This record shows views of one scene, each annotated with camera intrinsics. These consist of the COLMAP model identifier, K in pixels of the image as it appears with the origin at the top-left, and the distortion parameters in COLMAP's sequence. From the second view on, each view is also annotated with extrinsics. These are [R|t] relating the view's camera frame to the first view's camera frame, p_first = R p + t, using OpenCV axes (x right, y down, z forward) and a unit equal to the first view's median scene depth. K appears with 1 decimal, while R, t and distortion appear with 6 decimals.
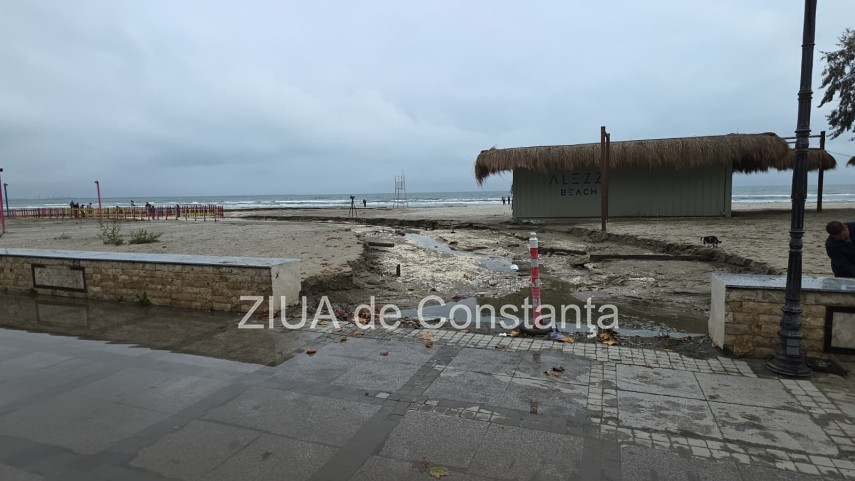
lens RADIAL K [[455.9, 0, 430.6], [0, 455.9, 228.6], [0, 0, 1]] dist [-0.003005, -0.000852]
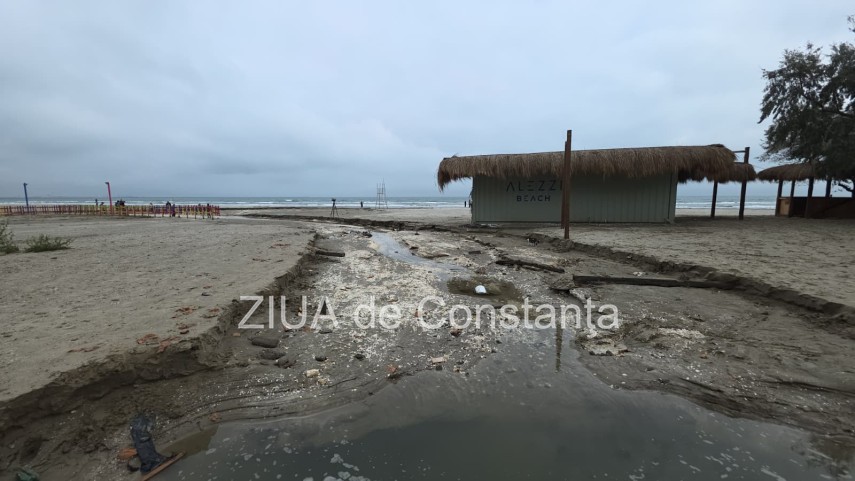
lens RADIAL K [[337.2, 0, 427.9], [0, 337.2, 230.7], [0, 0, 1]] dist [0.012018, -0.007424]
pose [[0.997972, 0.009211, 0.062977, 0.031444], [-0.010462, 0.999754, 0.019570, -0.019697], [-0.062781, -0.020189, 0.997823, 0.252913]]
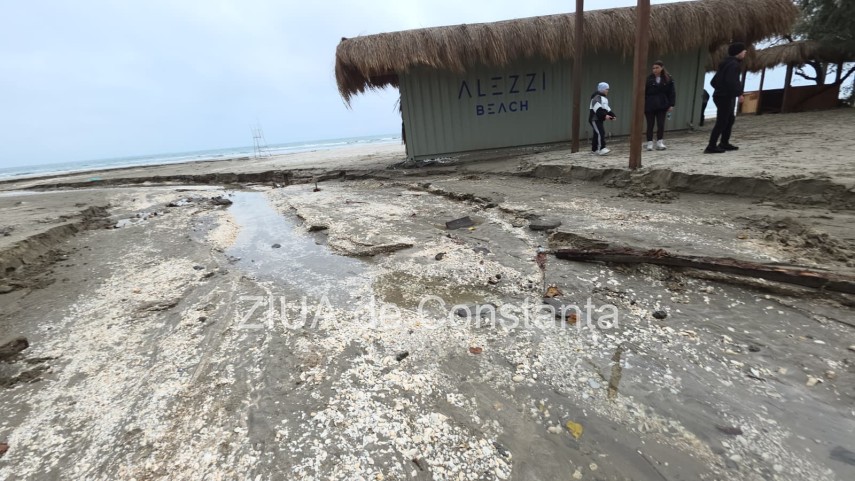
lens RADIAL K [[350.4, 0, 430.7], [0, 350.4, 240.8], [0, 0, 1]] dist [0.013117, -0.008689]
pose [[0.934631, -0.166975, 0.313980, 0.040671], [0.097358, 0.969324, 0.225681, -0.021401], [-0.342032, -0.180360, 0.922217, 0.612886]]
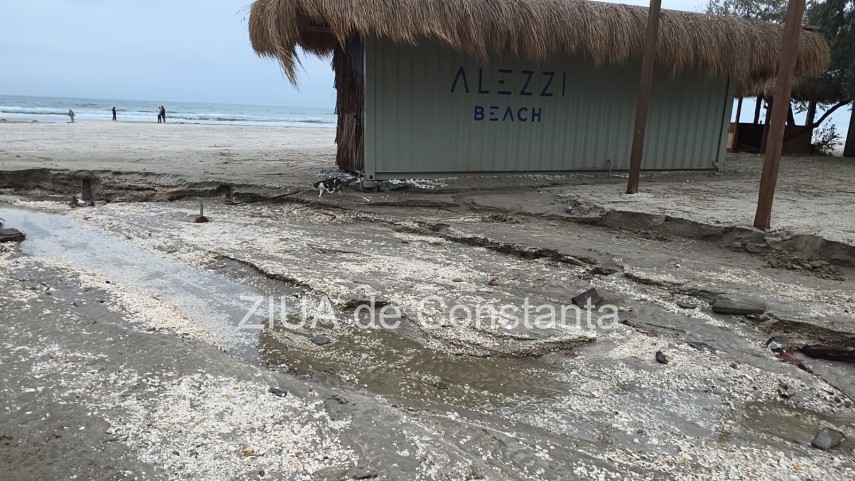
lens RADIAL K [[573.5, 0, 456.7], [0, 573.5, 255.1], [0, 0, 1]] dist [0.009210, 0.000854]
pose [[0.752847, -0.111537, 0.648676, -0.105634], [-0.000340, 0.985471, 0.169842, -0.046181], [-0.658195, -0.128086, 0.741871, 0.693289]]
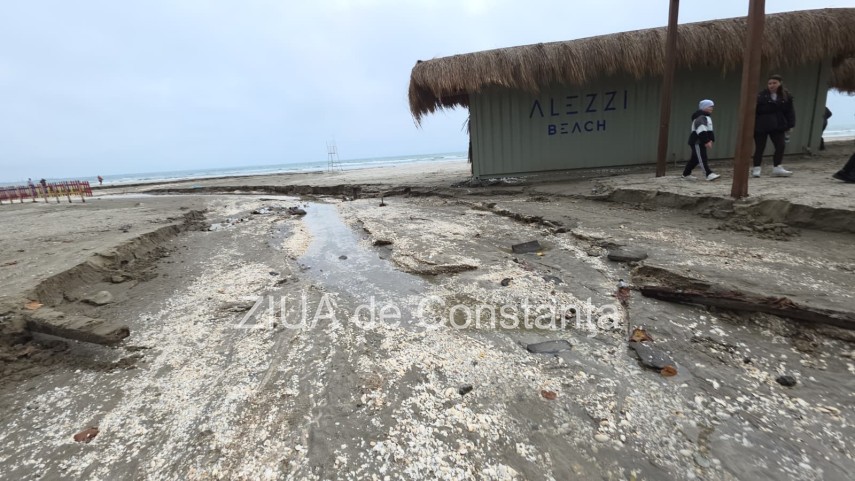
lens RADIAL K [[351.1, 0, 426.0], [0, 351.1, 241.5], [0, 0, 1]] dist [0.009355, -0.000691]
pose [[0.984341, -0.090007, 0.151566, 0.037453], [0.064545, 0.984139, 0.165240, -0.022816], [-0.164035, -0.152870, 0.974538, 0.620475]]
